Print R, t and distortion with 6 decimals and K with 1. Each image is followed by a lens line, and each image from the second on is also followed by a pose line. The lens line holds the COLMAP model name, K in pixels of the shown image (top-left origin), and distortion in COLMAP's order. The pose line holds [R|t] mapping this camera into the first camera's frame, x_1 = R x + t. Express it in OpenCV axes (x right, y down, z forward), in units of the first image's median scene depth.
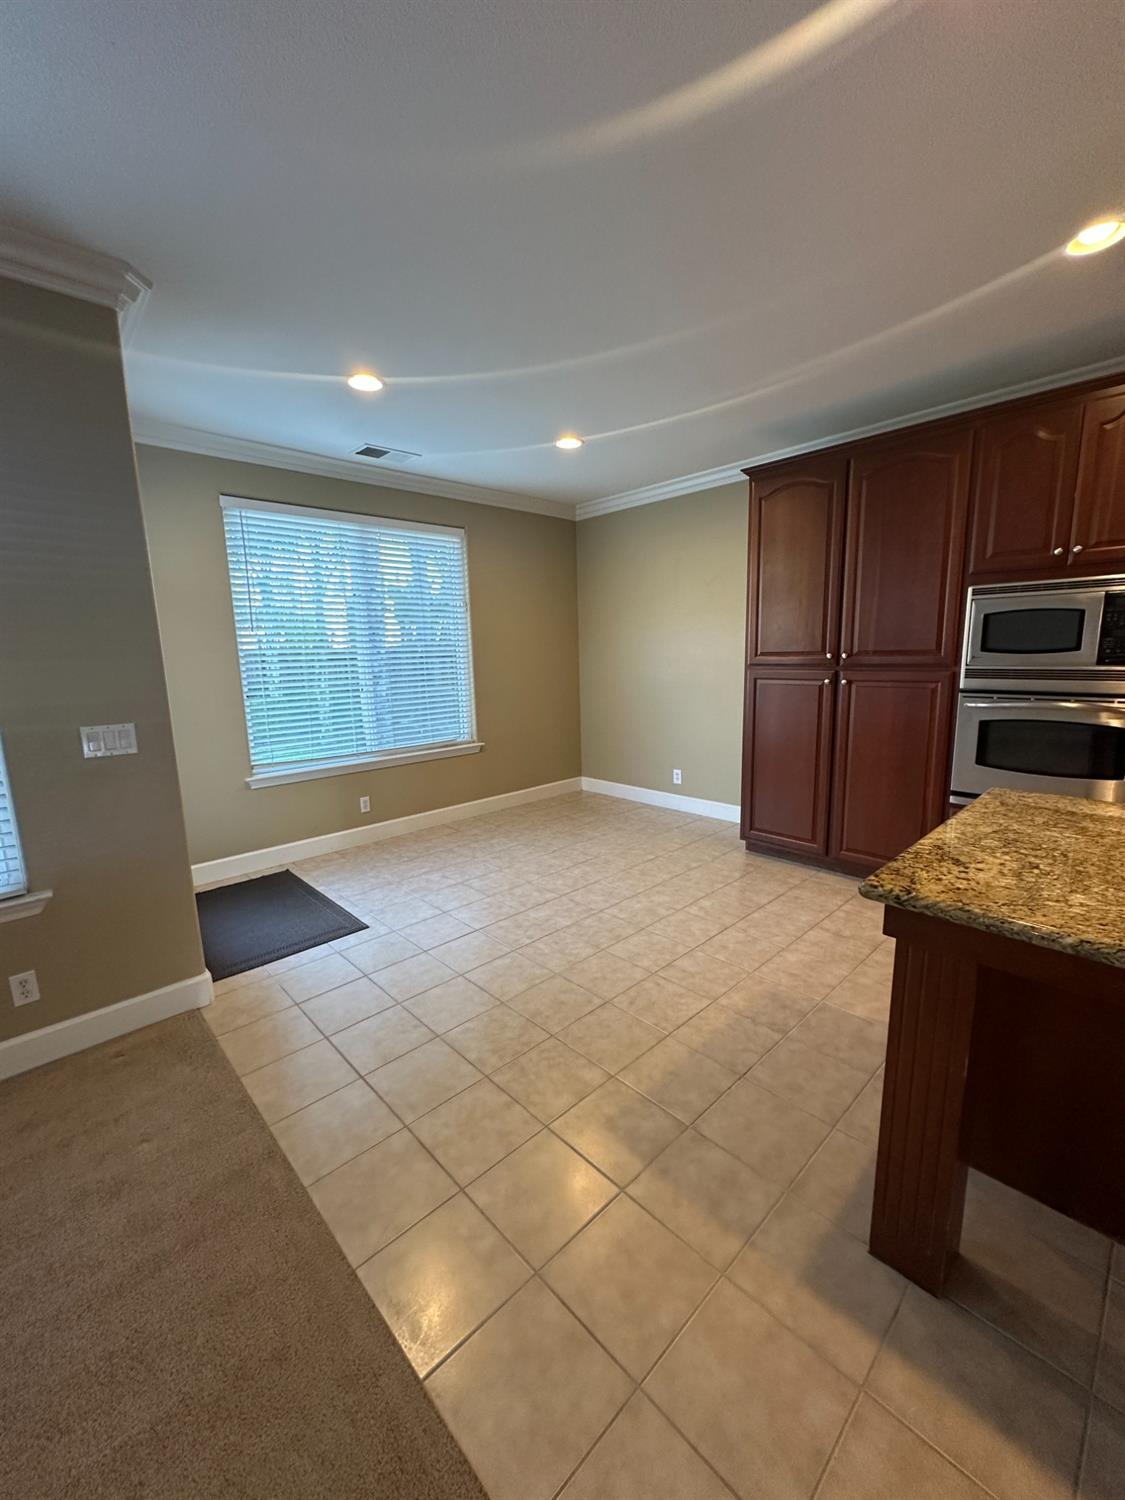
lens RADIAL K [[599.7, 0, 559.0], [0, 599.7, 748.2], [0, 0, 1]] dist [-0.000676, 0.000232]
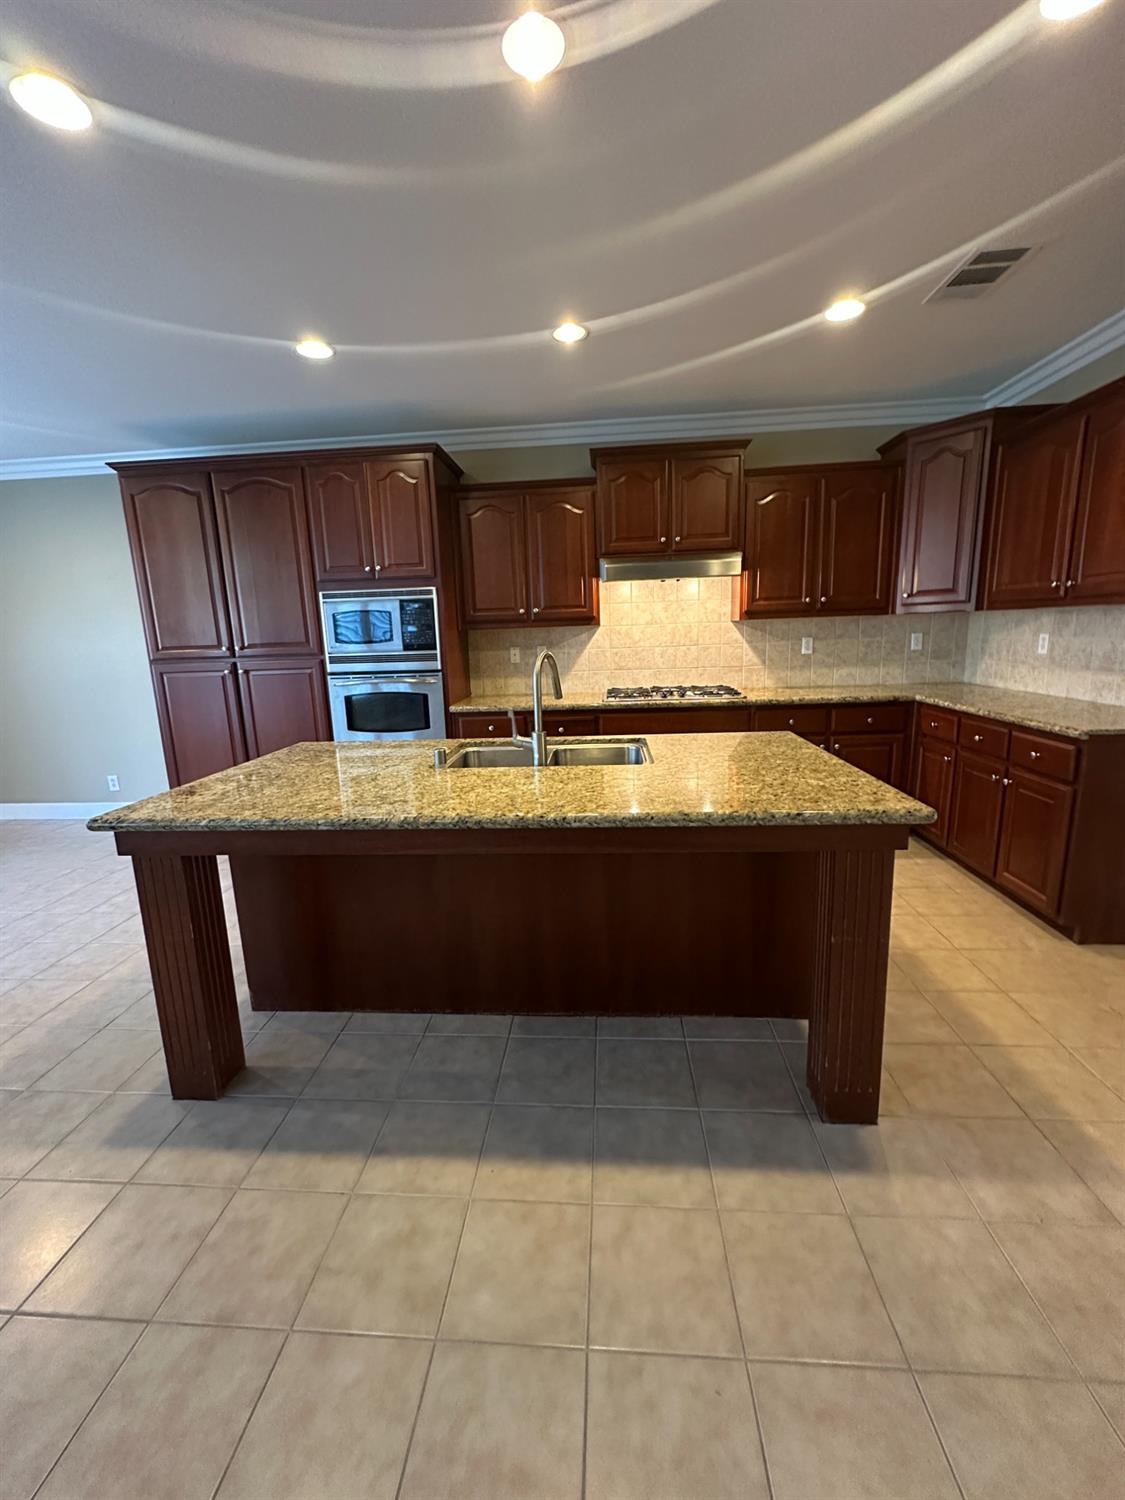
lens RADIAL K [[599.7, 0, 556.3], [0, 599.7, 748.8], [0, 0, 1]] dist [-0.000676, 0.000232]
pose [[0.739365, -0.131559, 0.660327, 0.348762], [0.126516, 0.990402, 0.055662, 0.106316], [-0.661312, 0.042387, 0.748913, -0.539595]]
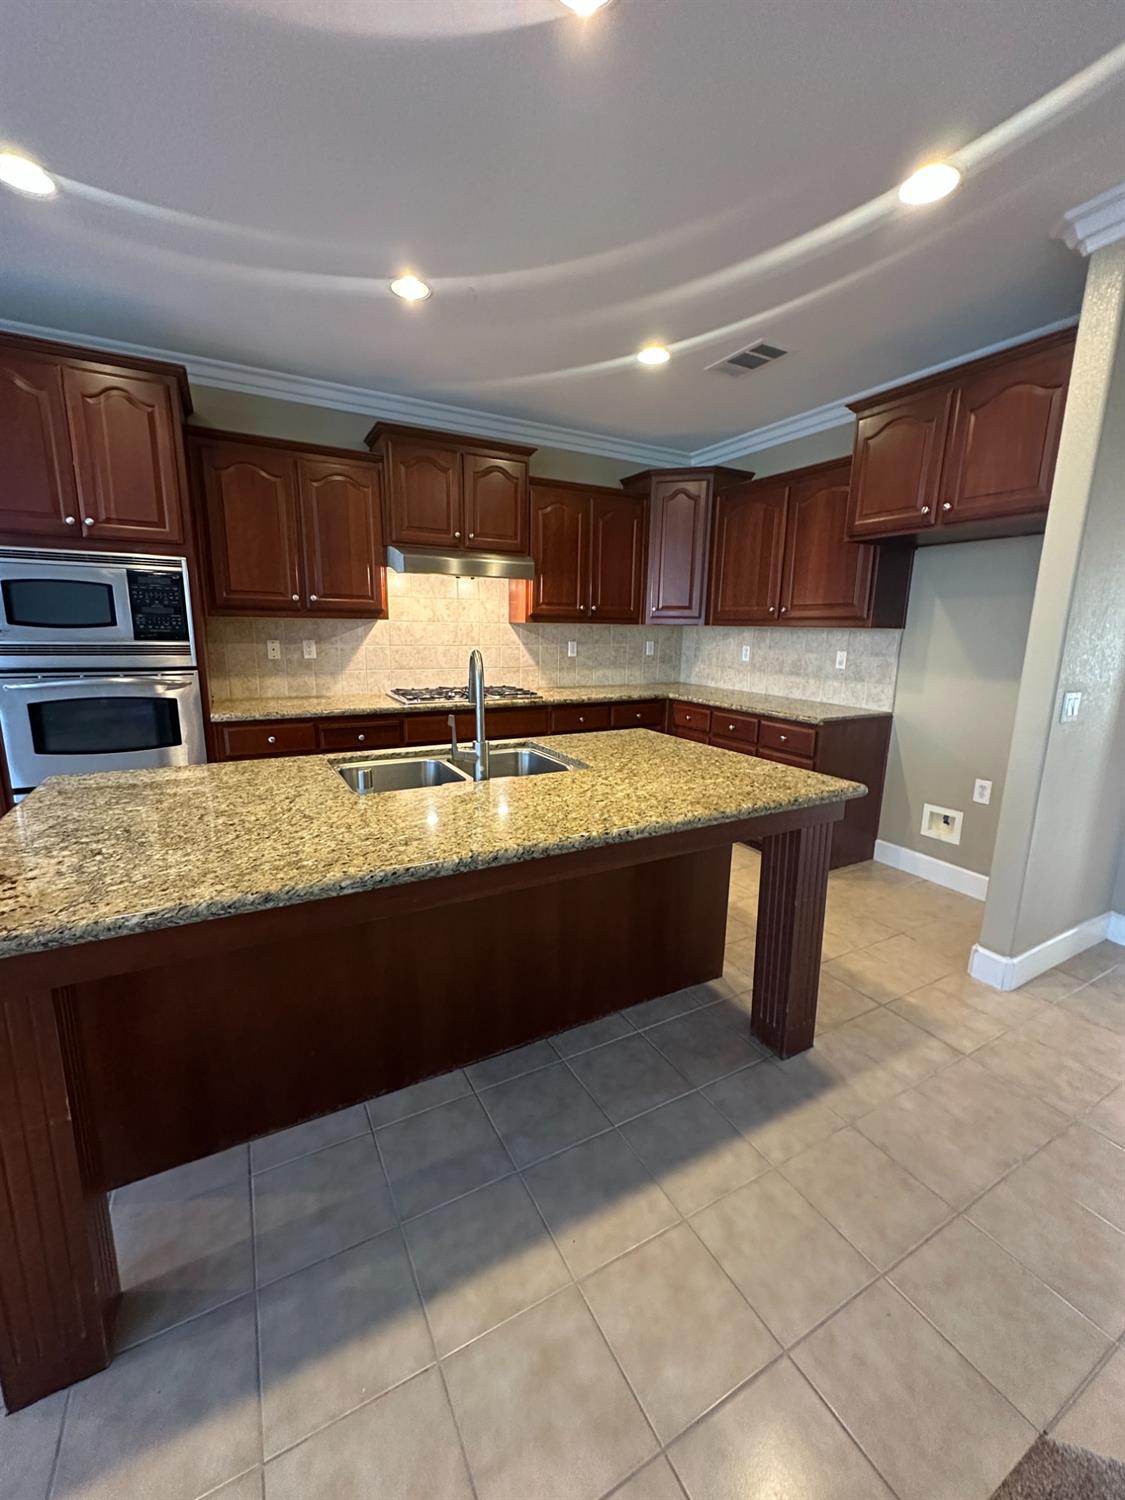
lens RADIAL K [[599.7, 0, 565.5], [0, 599.7, 749.7], [0, 0, 1]] dist [-0.000676, 0.000232]
pose [[0.249184, -0.167516, 0.953858, 0.105242], [0.134710, 0.981347, 0.137152, 0.010542], [-0.959041, 0.094318, 0.267102, 0.041278]]
